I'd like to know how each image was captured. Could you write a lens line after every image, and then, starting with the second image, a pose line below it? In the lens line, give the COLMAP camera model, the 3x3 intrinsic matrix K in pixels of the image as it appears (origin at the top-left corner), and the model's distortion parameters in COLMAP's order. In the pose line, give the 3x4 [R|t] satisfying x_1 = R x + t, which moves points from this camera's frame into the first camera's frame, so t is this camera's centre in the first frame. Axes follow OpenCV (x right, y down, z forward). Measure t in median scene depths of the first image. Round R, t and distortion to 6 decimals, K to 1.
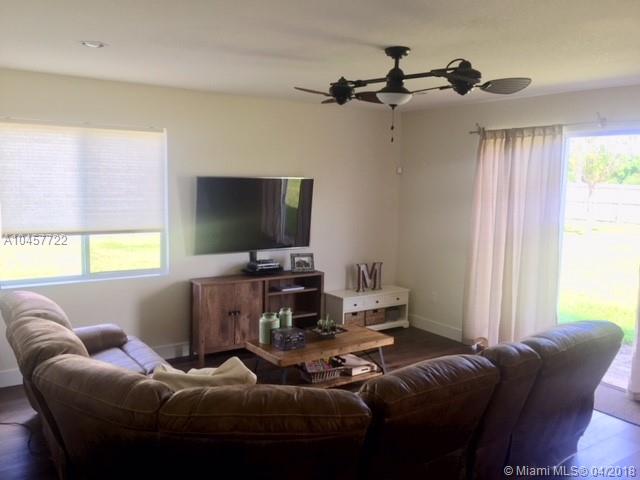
lens RADIAL K [[555.1, 0, 322.5], [0, 555.1, 239.9], [0, 0, 1]] dist [-0.003480, -0.010454]
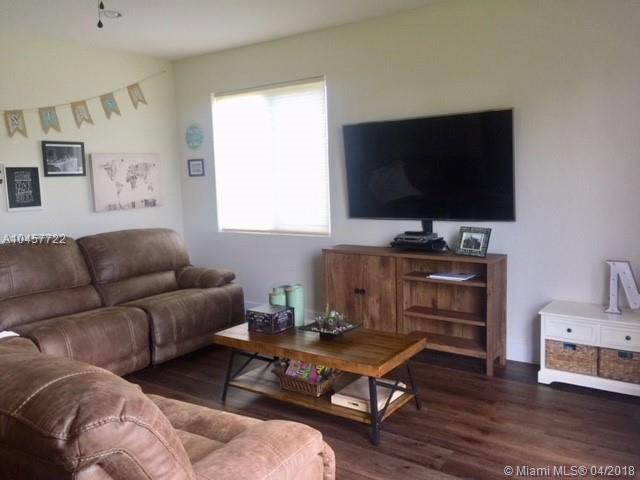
lens RADIAL K [[555.1, 0, 320.4], [0, 555.1, 238.9], [0, 0, 1]] dist [-0.003480, -0.010454]
pose [[0.332145, 0.076470, -0.940123, 0.559471], [-0.069972, 0.995959, 0.056291, 0.014891], [0.940629, 0.047086, 0.336154, 0.659498]]
